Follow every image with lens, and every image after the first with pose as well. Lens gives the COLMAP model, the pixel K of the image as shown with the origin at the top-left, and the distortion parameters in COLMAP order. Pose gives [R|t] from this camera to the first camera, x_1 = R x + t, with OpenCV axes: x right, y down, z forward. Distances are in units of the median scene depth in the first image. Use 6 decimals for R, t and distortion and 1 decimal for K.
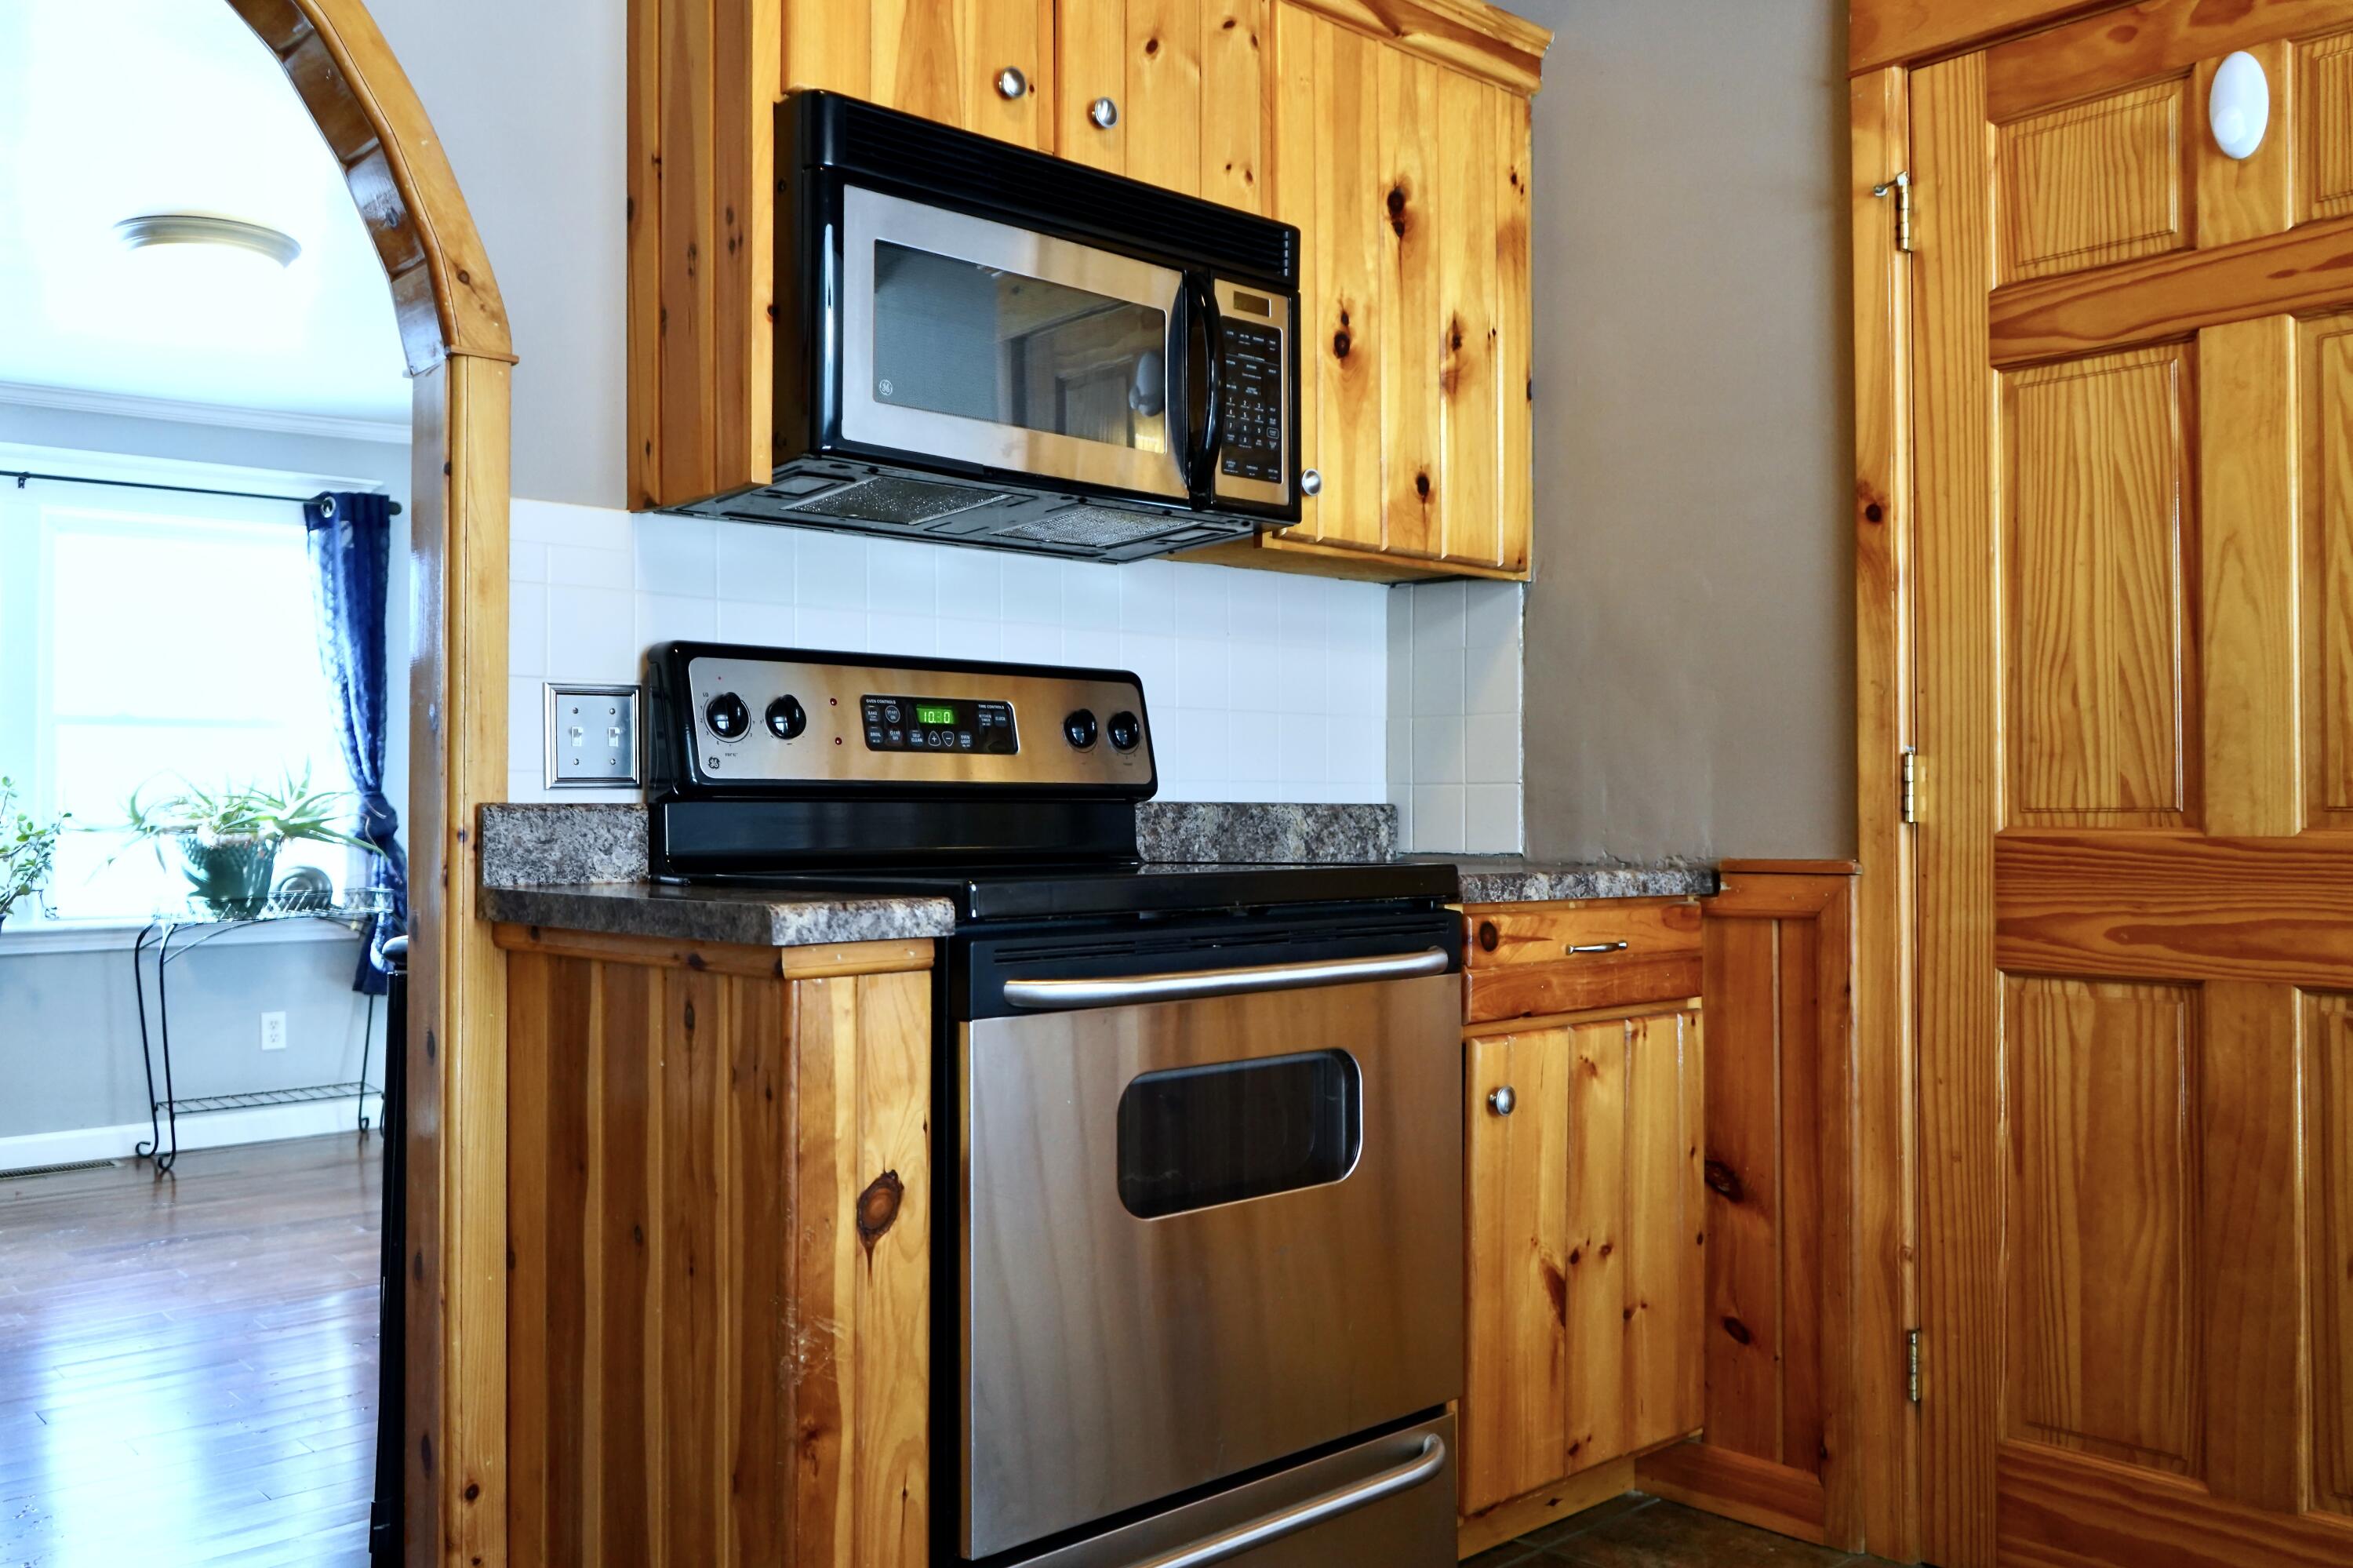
lens RADIAL K [[1931.1, 0, 1185.1], [0, 1931.1, 781.3], [0, 0, 1]] dist [-0.004175, 0.002227]
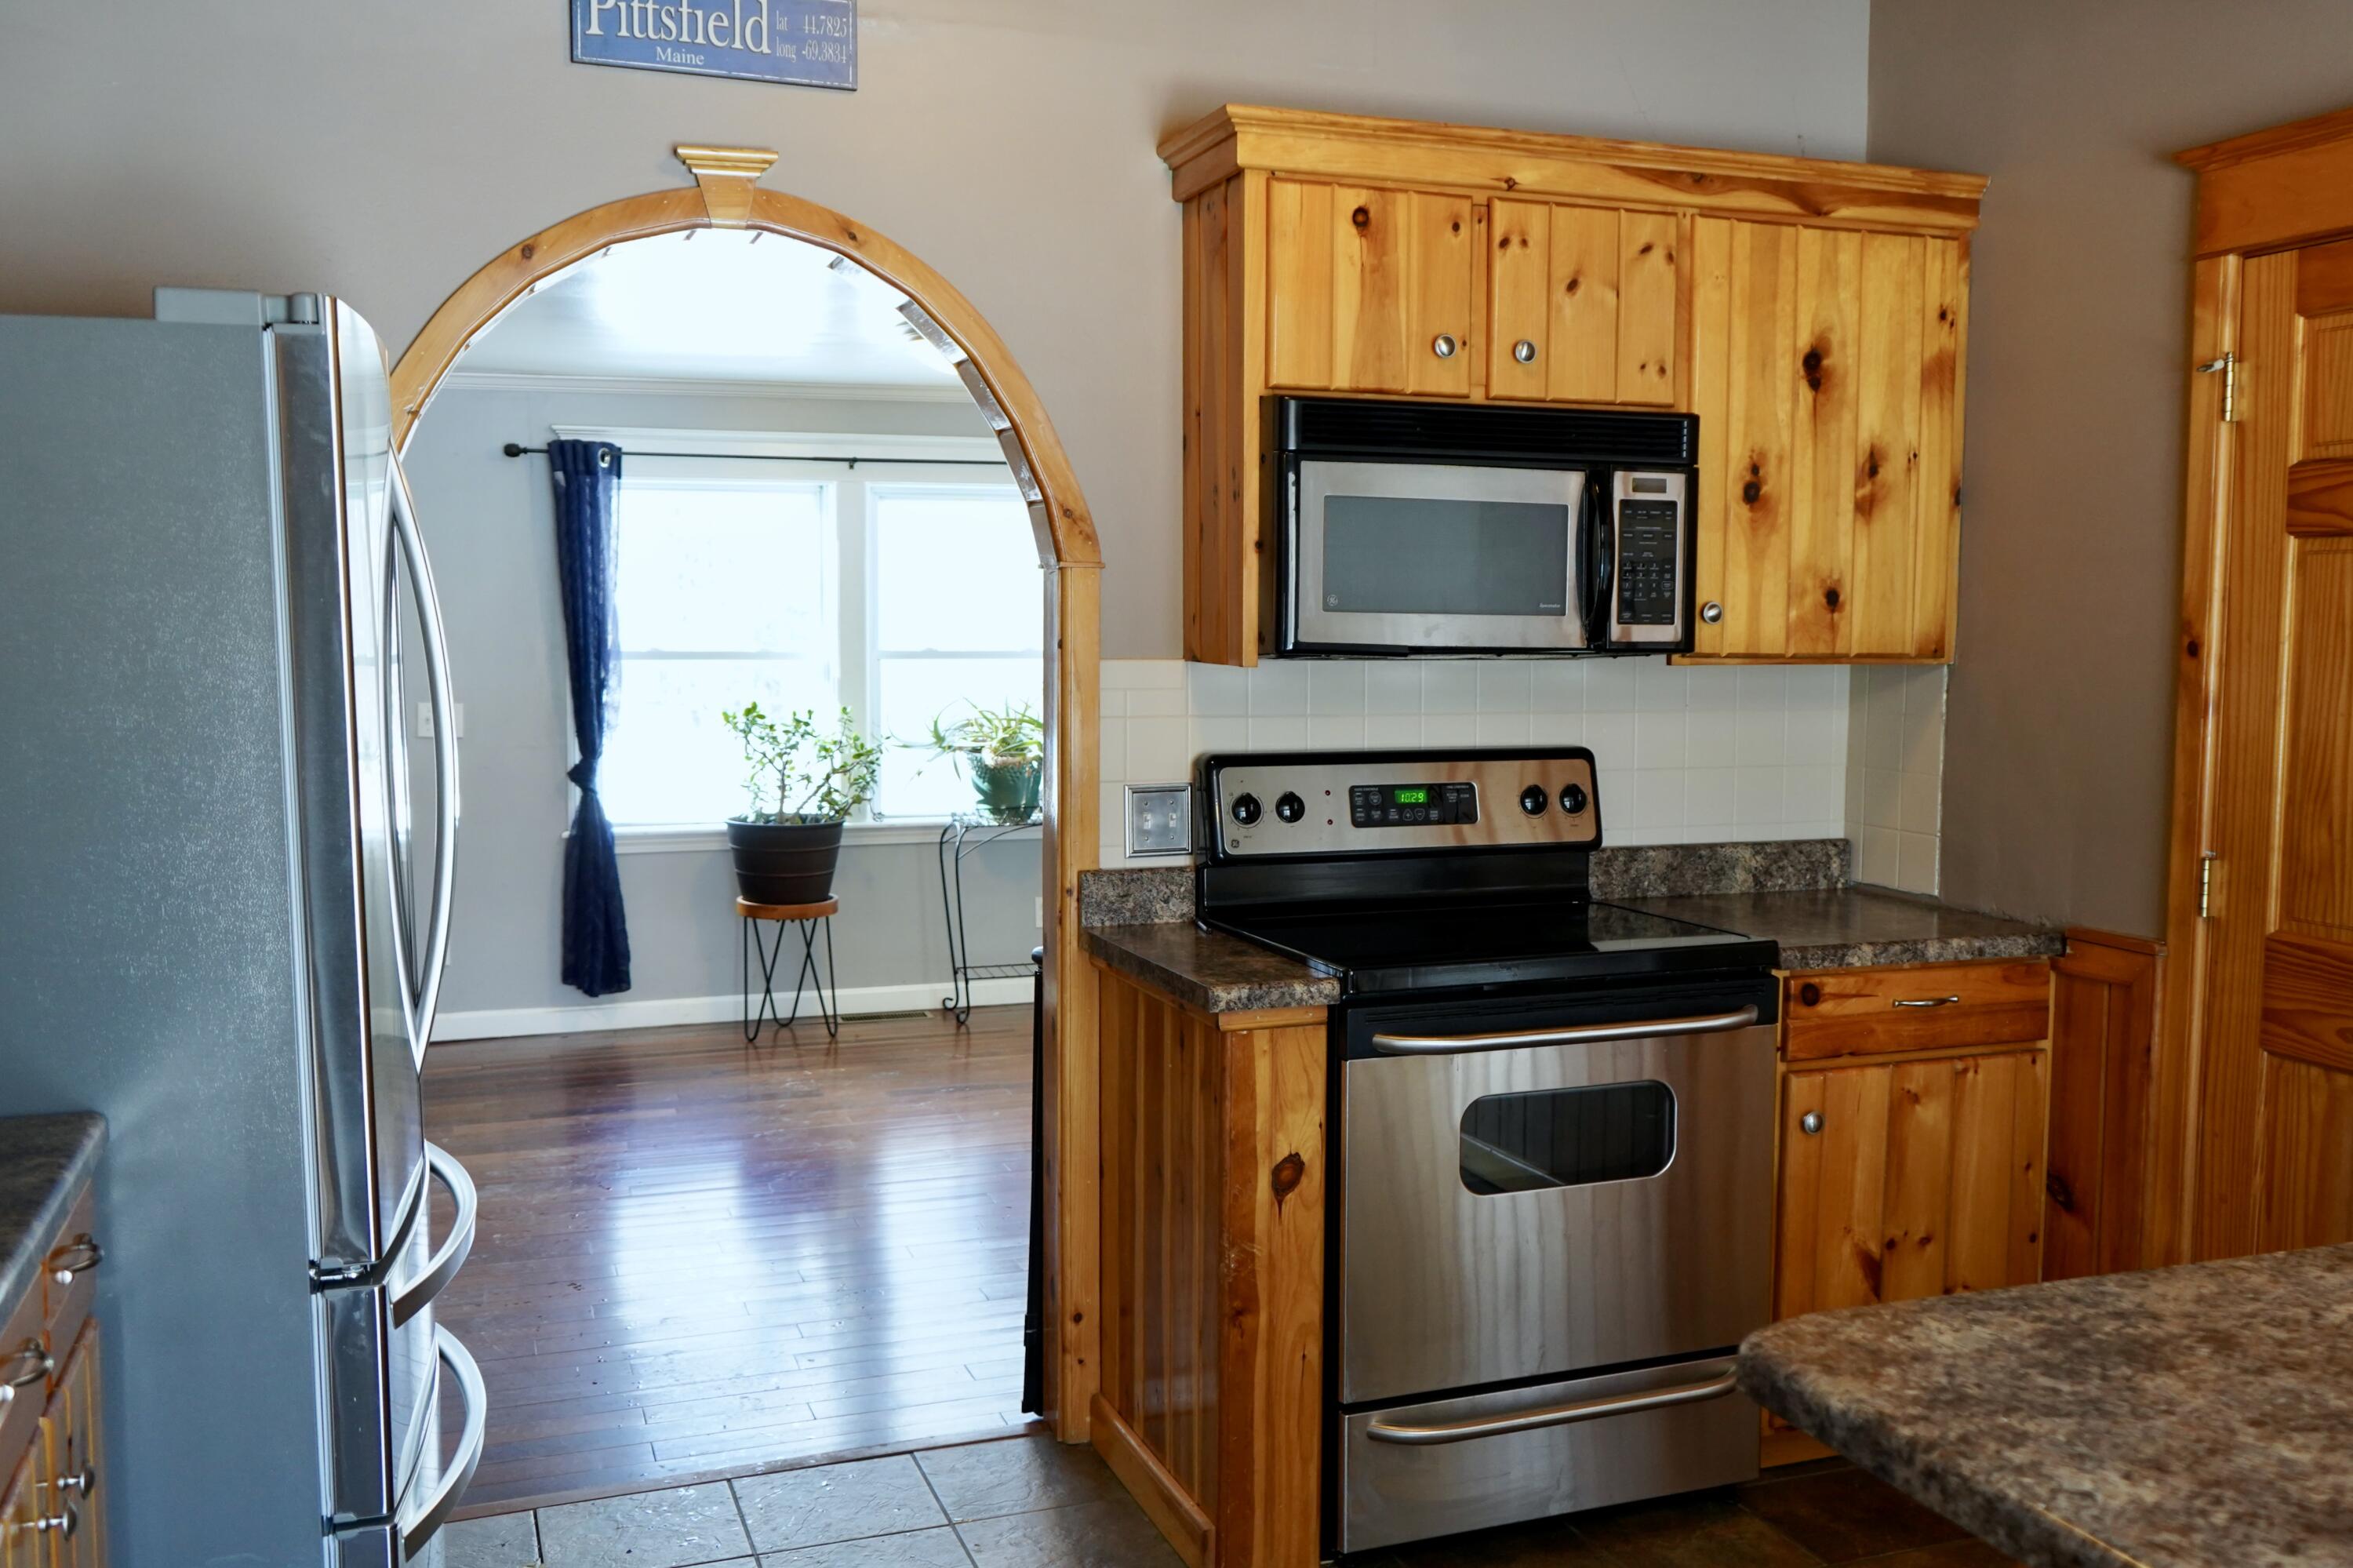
lens RADIAL K [[2136.3, 0, 1286.8], [0, 2136.3, 810.5], [0, 0, 1]] dist [-0.010355, 0.008368]
pose [[0.934855, 0.042087, -0.352527, 0.317655], [-0.003326, 0.993943, 0.109844, -0.189729], [0.355015, -0.101516, 0.929333, -0.412534]]
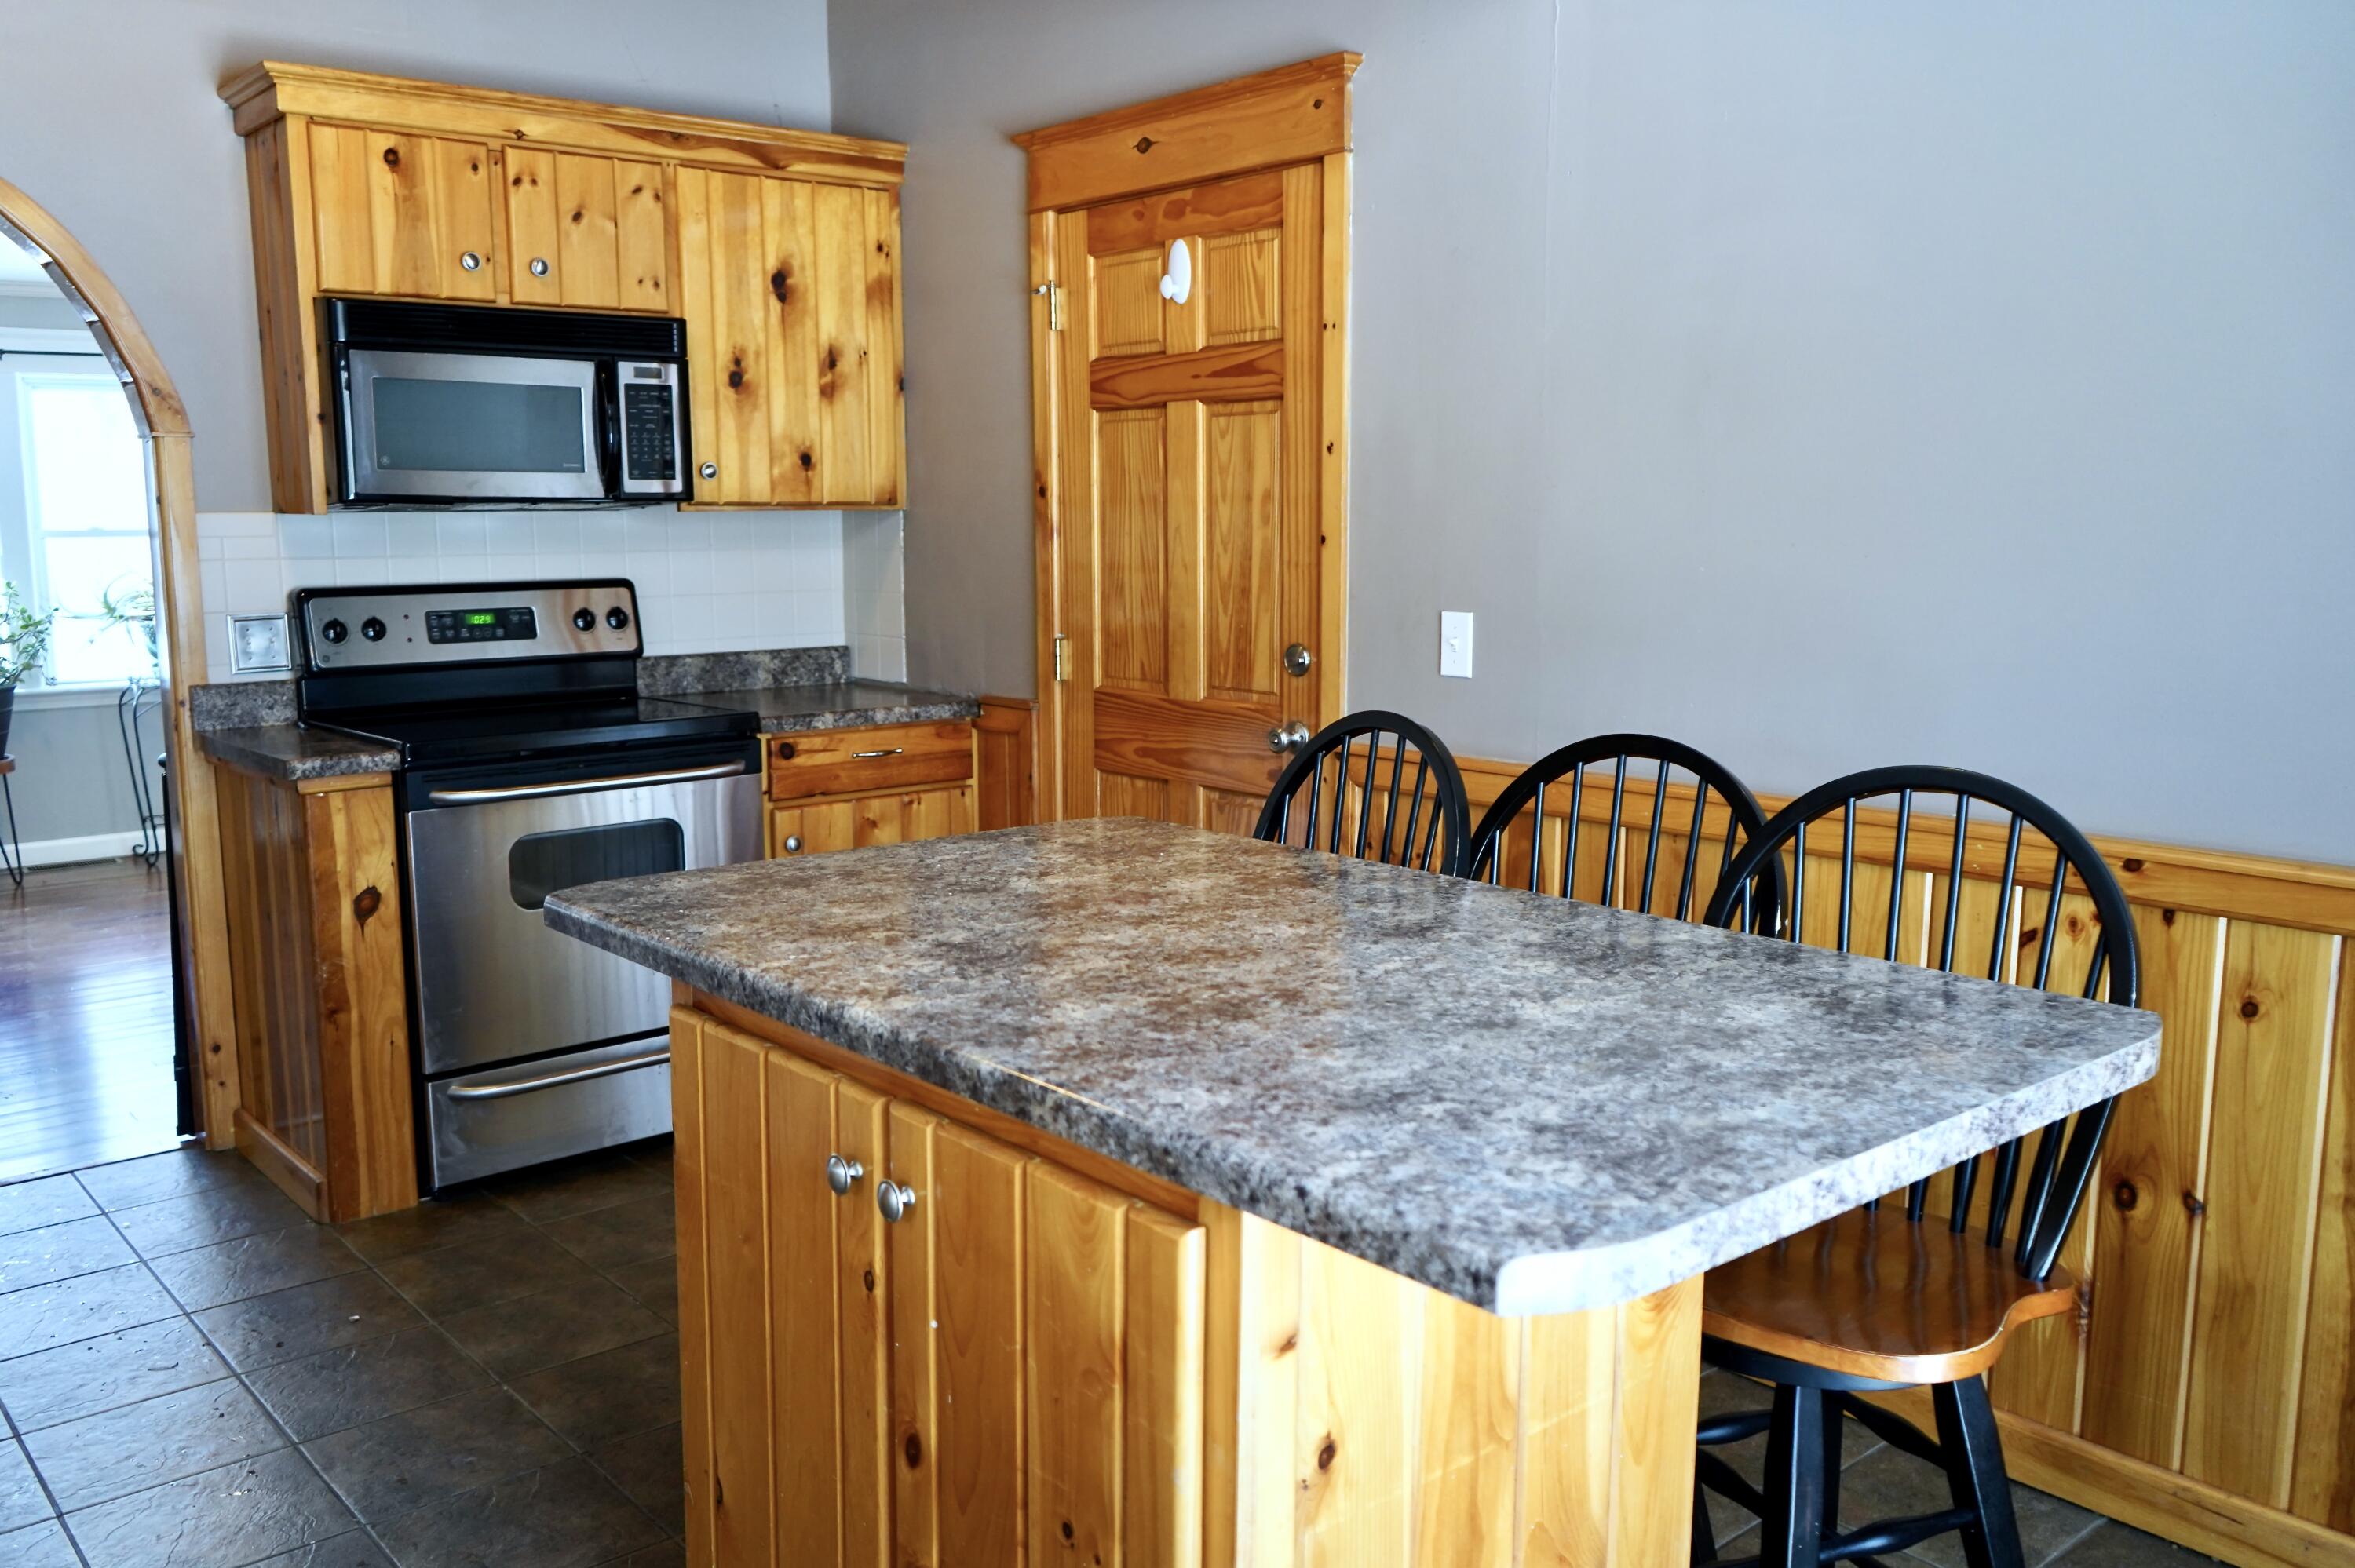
lens RADIAL K [[1903.3, 0, 1183.9], [0, 1903.3, 777.7], [0, 0, 1]] dist [-0.005080, 0.003282]
pose [[0.999377, 0.002390, -0.035202, 0.559646], [0.003244, 0.987253, 0.159123, -0.163147], [0.035133, -0.159138, 0.986631, -0.664818]]
